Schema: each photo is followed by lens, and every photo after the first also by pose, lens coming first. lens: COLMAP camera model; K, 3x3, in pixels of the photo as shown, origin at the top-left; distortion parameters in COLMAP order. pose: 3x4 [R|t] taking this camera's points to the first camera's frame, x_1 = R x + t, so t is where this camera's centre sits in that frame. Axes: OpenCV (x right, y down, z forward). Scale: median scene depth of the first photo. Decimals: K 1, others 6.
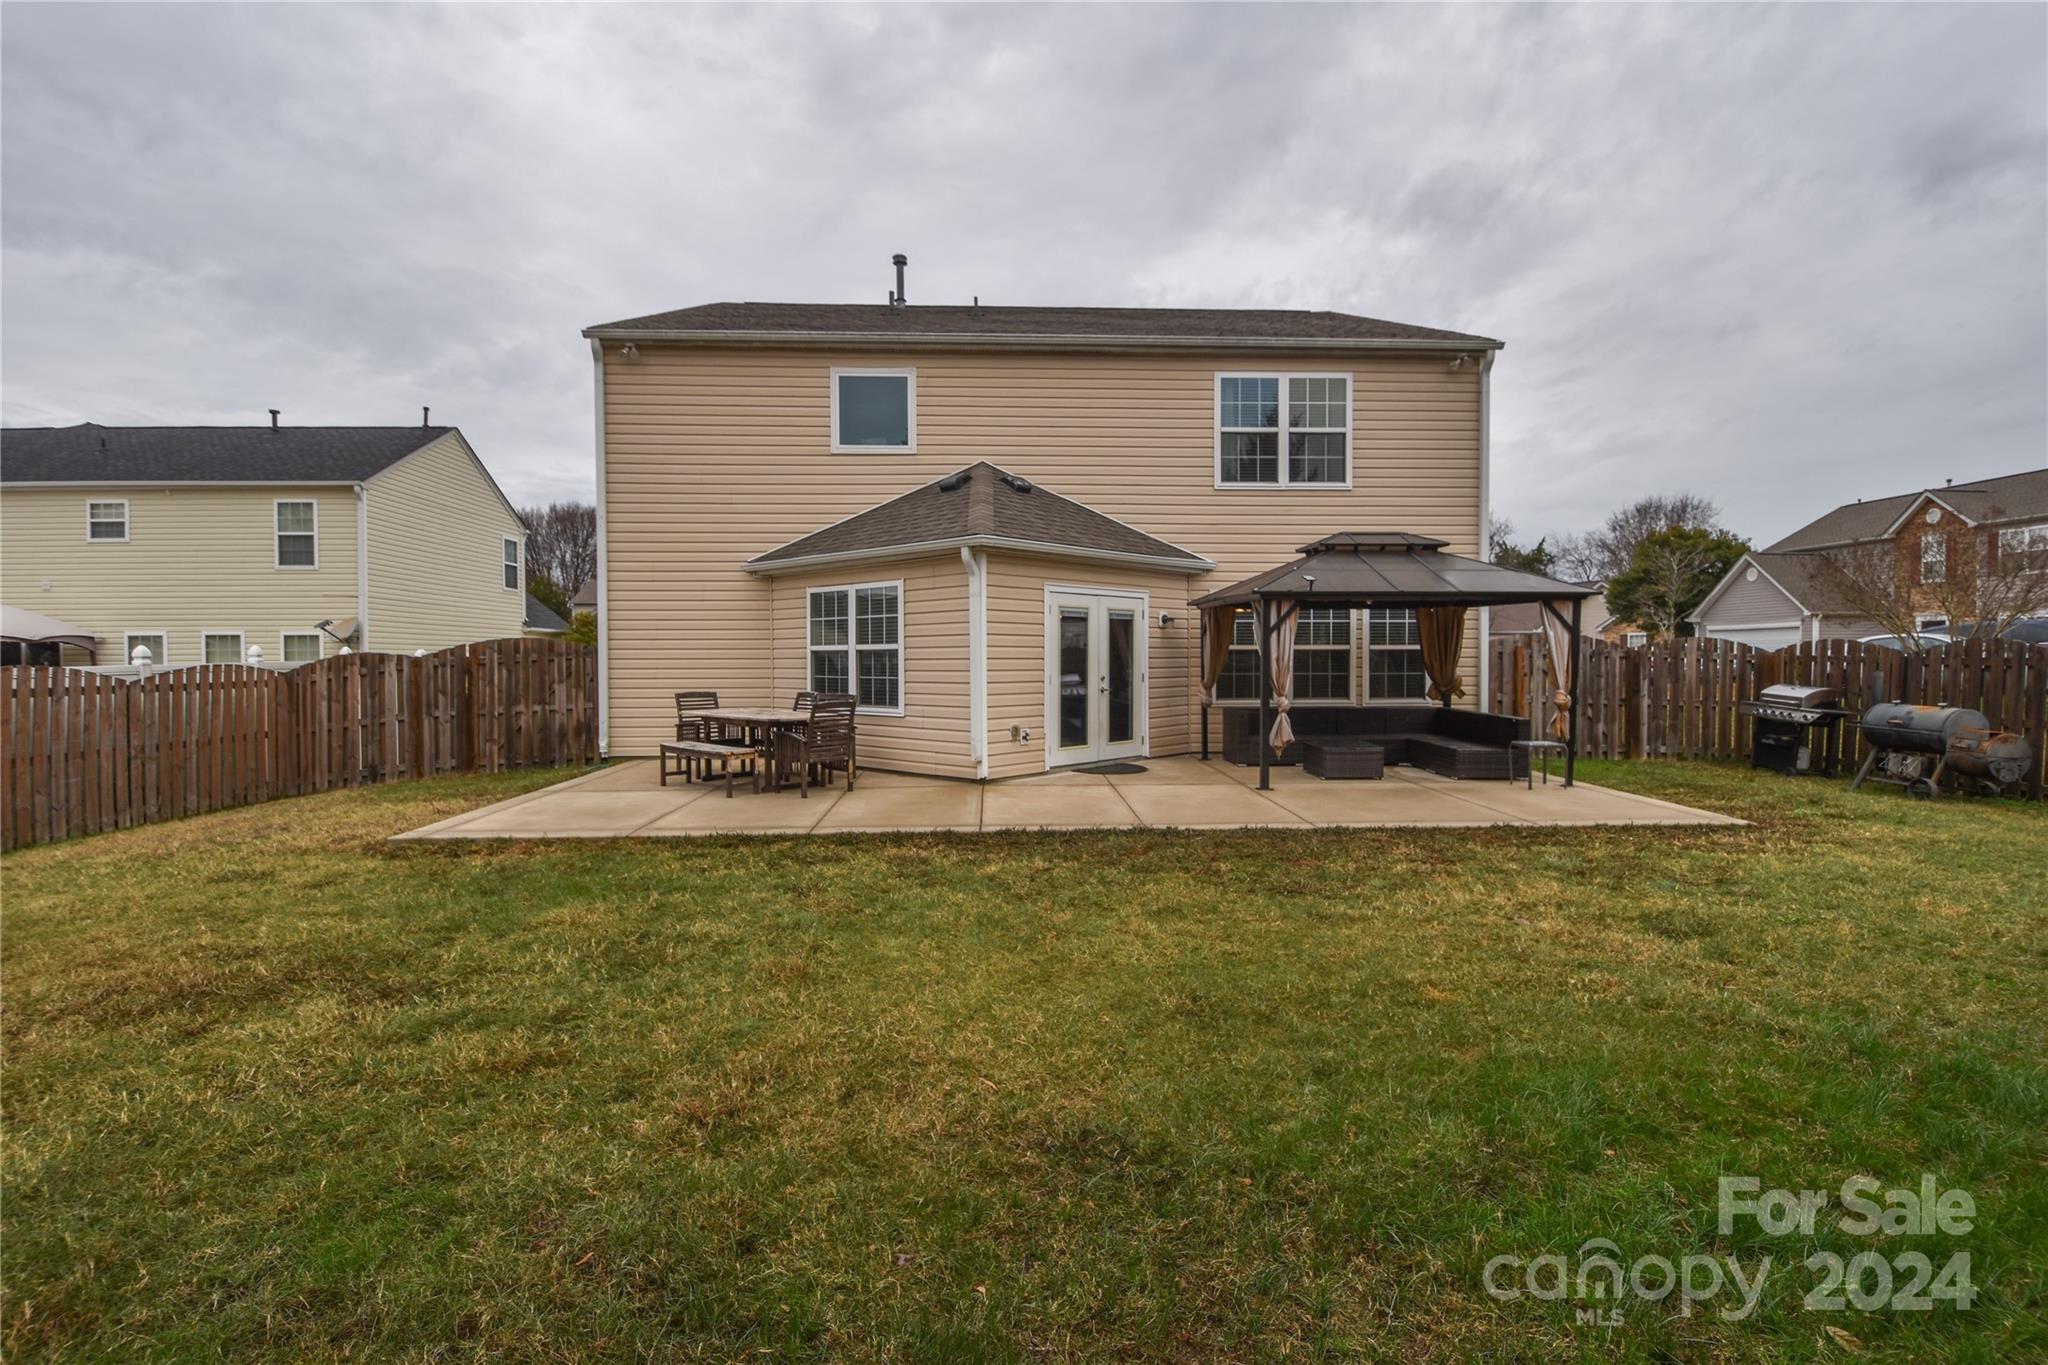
lens RADIAL K [[985.2, 0, 1029.1], [0, 985.2, 675.4], [0, 0, 1]] dist [-0.005126, -0.014501]
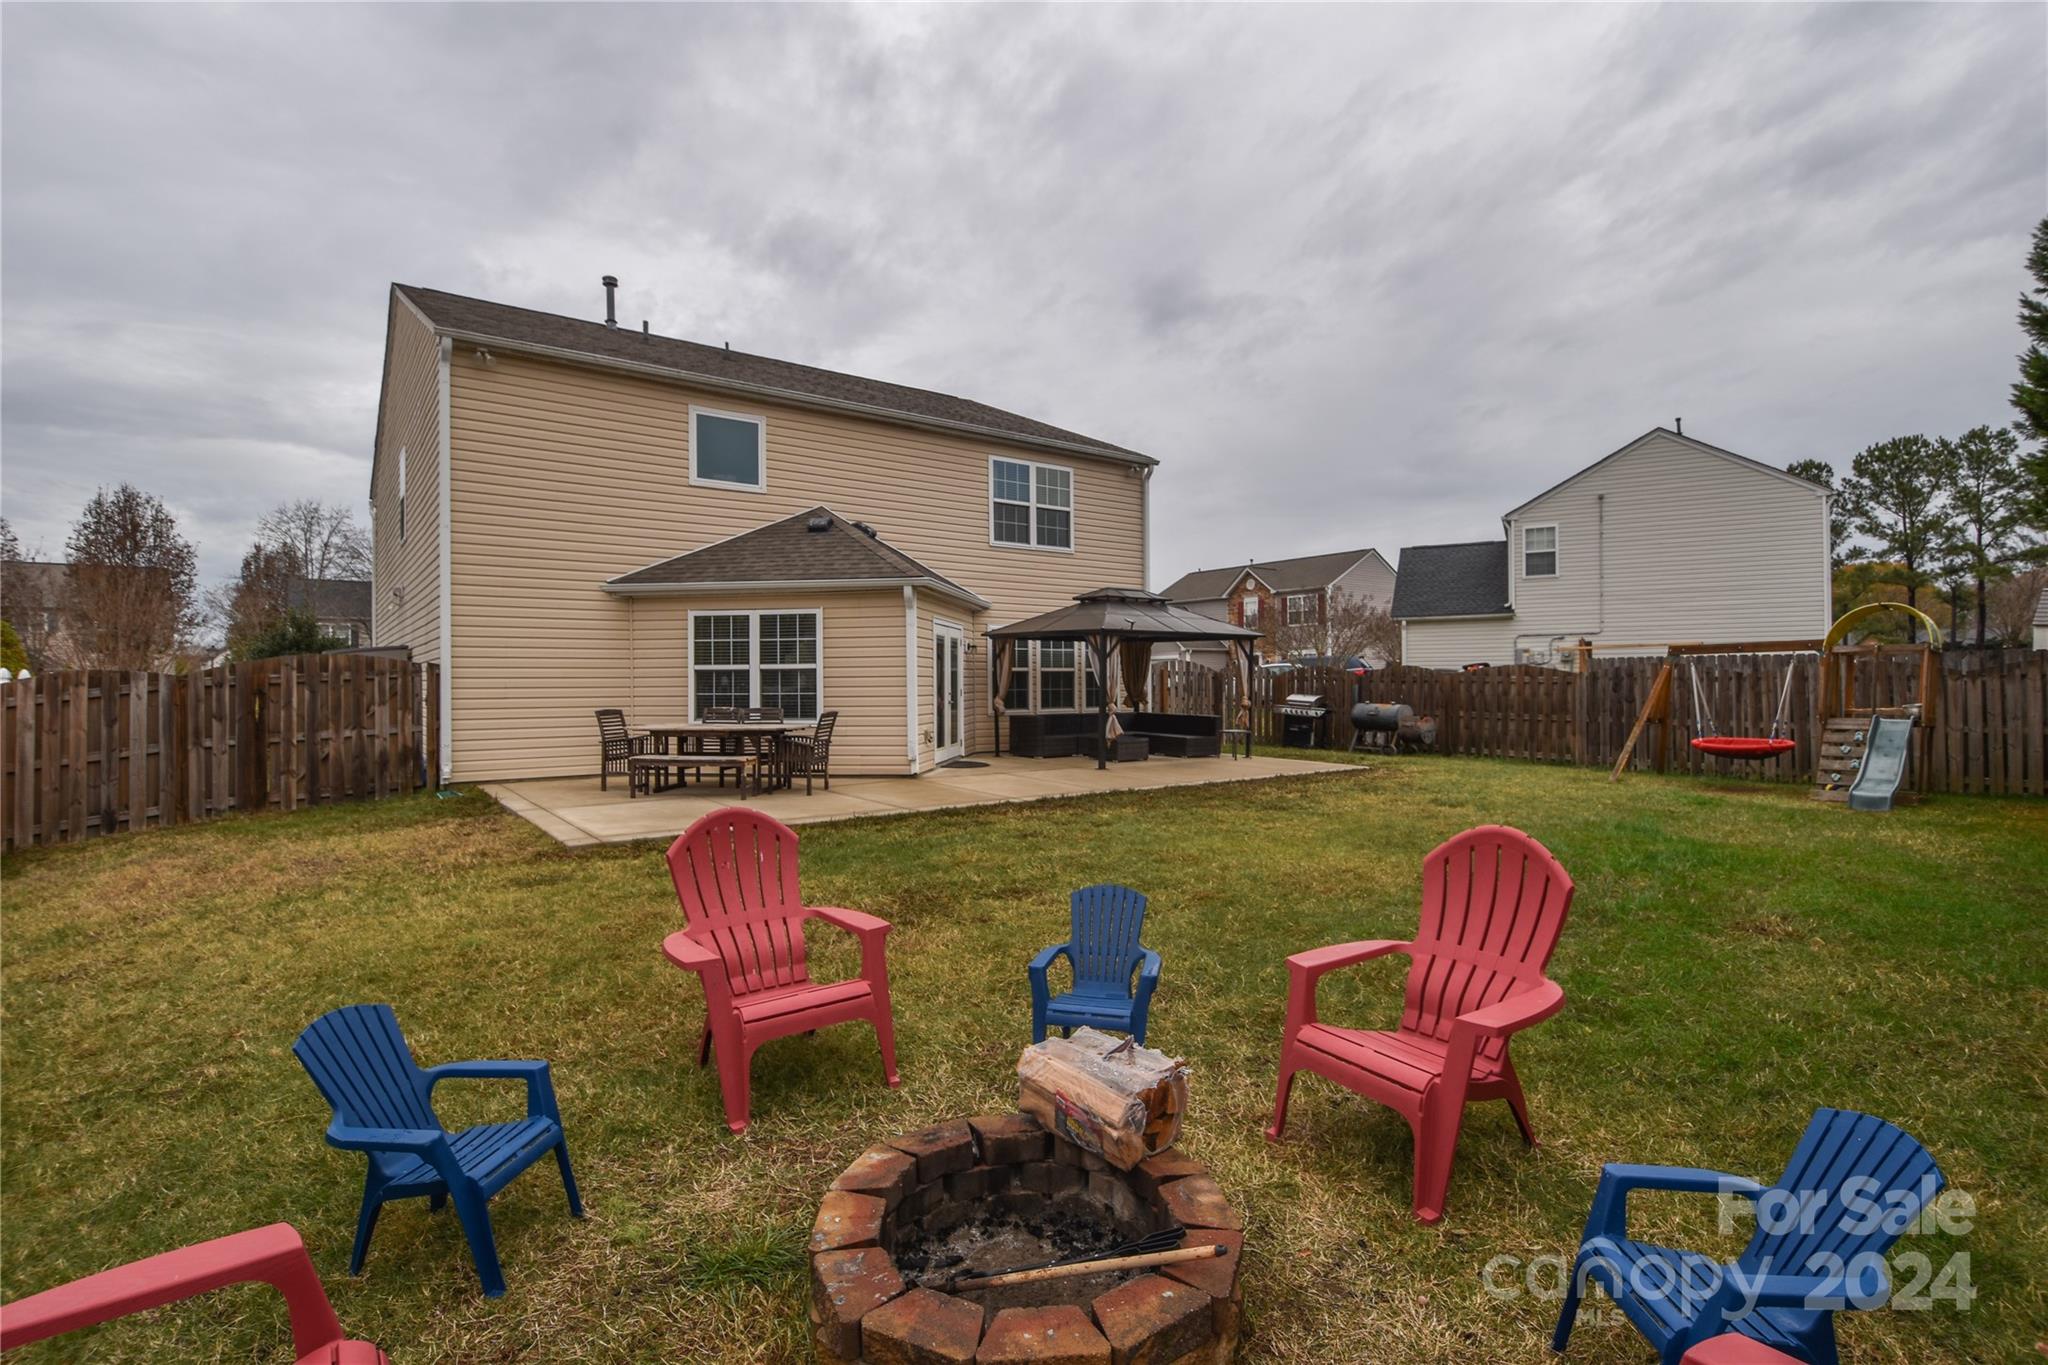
lens RADIAL K [[985.2, 0, 1019.6], [0, 985.2, 675.3], [0, 0, 1]] dist [-0.005126, -0.014501]
pose [[0.821100, 0.001899, 0.570781, -0.512635], [0.012912, 0.999677, -0.021900, 0.008345], [-0.570638, 0.025352, 0.820810, -0.071088]]
